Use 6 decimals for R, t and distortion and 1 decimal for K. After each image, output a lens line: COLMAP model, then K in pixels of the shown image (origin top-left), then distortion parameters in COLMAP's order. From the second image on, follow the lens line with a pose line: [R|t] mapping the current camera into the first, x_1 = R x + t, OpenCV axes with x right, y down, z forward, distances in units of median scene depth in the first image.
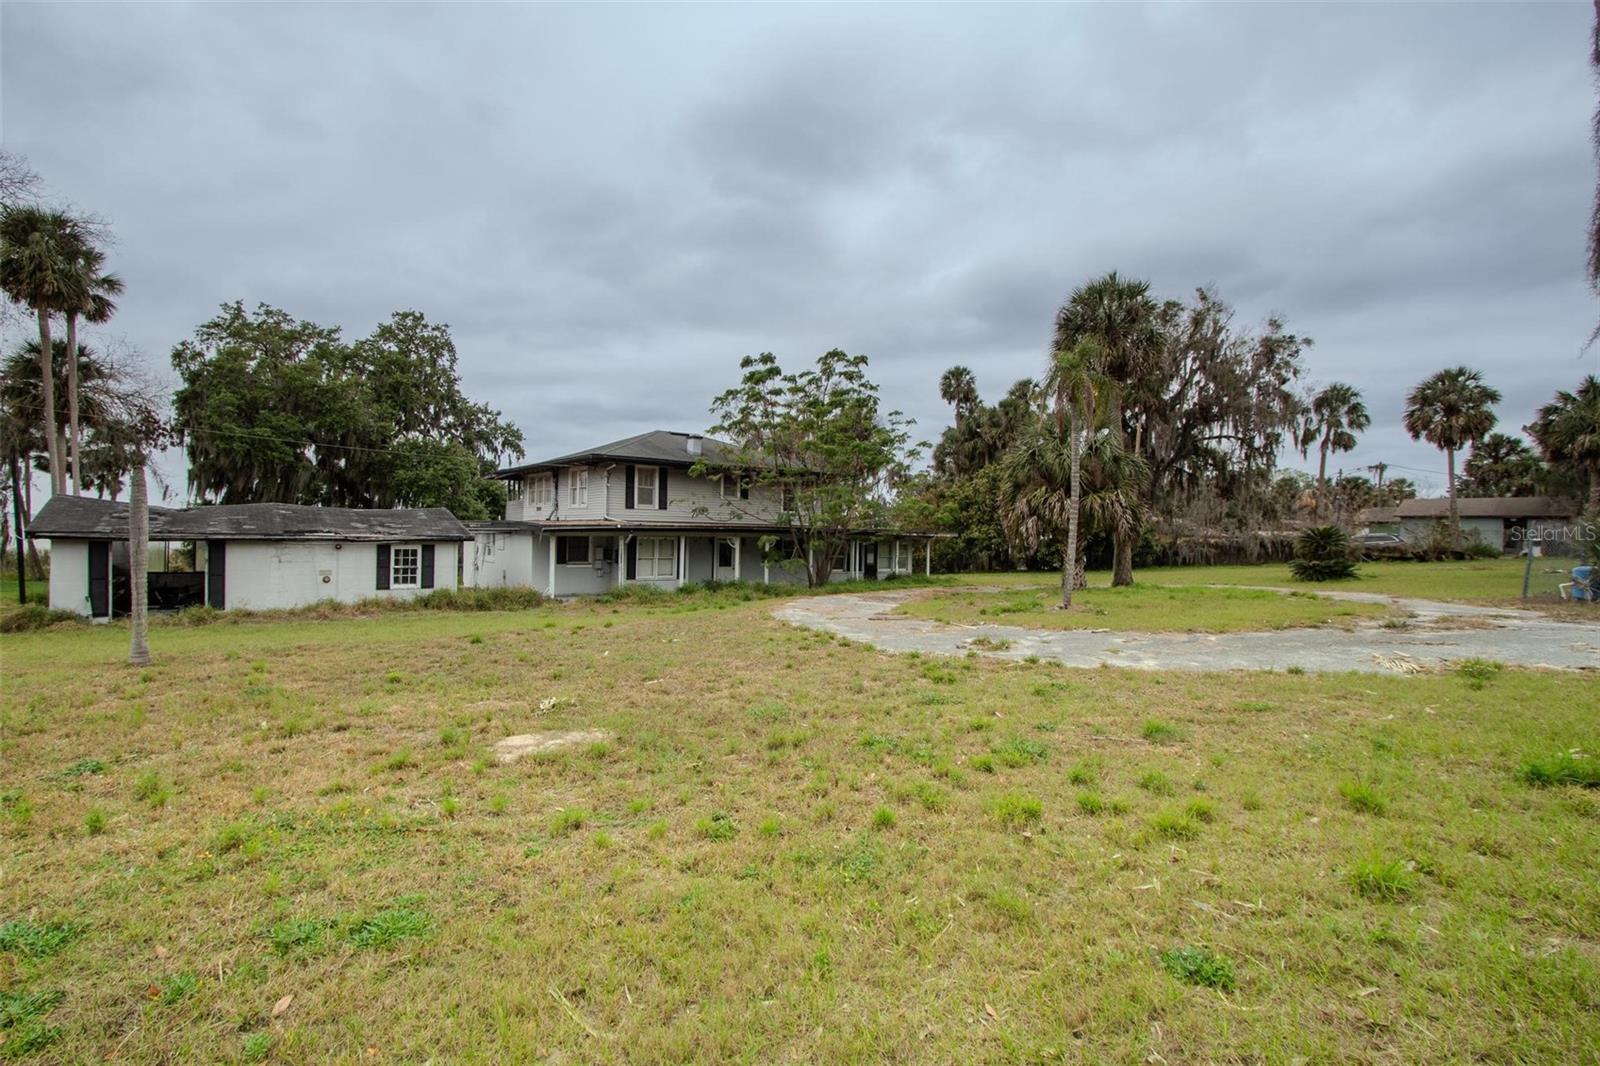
lens RADIAL K [[739.8, 0, 788.7], [0, 739.8, 531.2], [0, 0, 1]] dist [-0.018640, 0.004407]
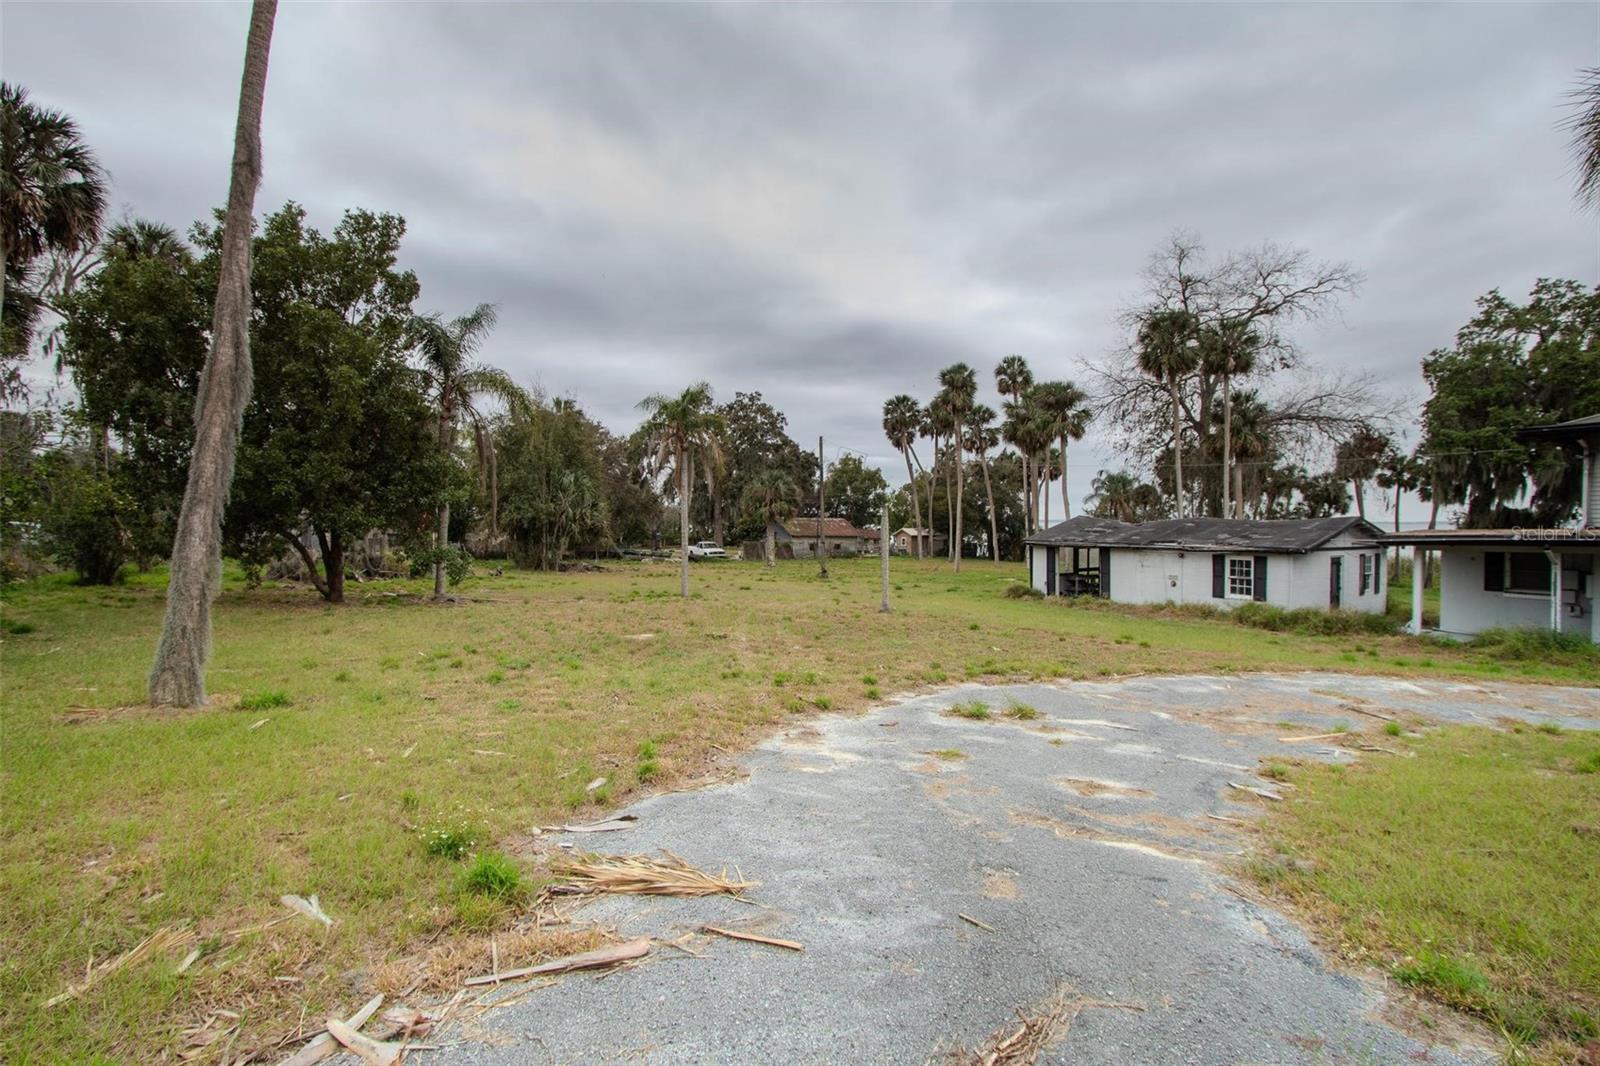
lens RADIAL K [[739.8, 0, 788.7], [0, 739.8, 531.2], [0, 0, 1]] dist [-0.018640, 0.004407]
pose [[-0.099935, -0.005929, -0.994976, 0.539786], [-0.005927, 0.999968, -0.005363, -0.005886], [0.994976, 0.005361, -0.099967, 0.486372]]
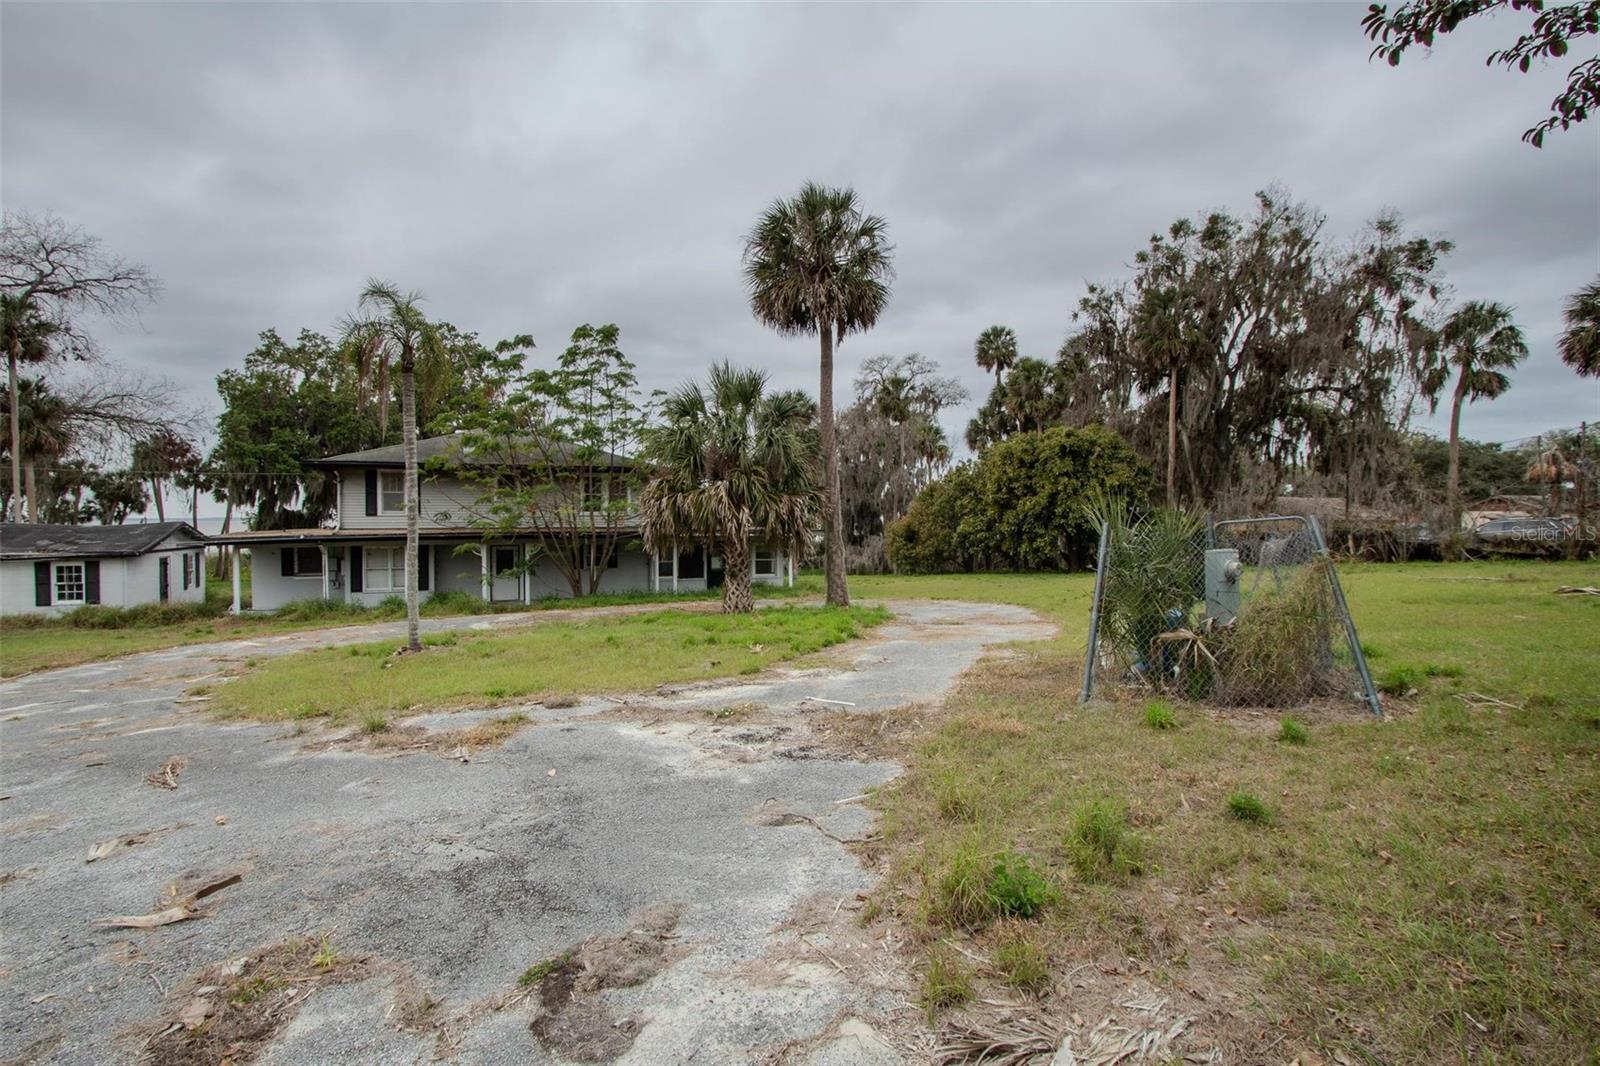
lens RADIAL K [[757.3, 0, 800.0], [0, 757.3, 533.0], [0, 0, 1]] dist [-0.017103, 0.000637]
pose [[0.958599, -0.016461, -0.284284, 0.737969], [0.021630, 0.999653, 0.015051, -0.014637], [0.283938, -0.020577, 0.958622, 0.302683]]
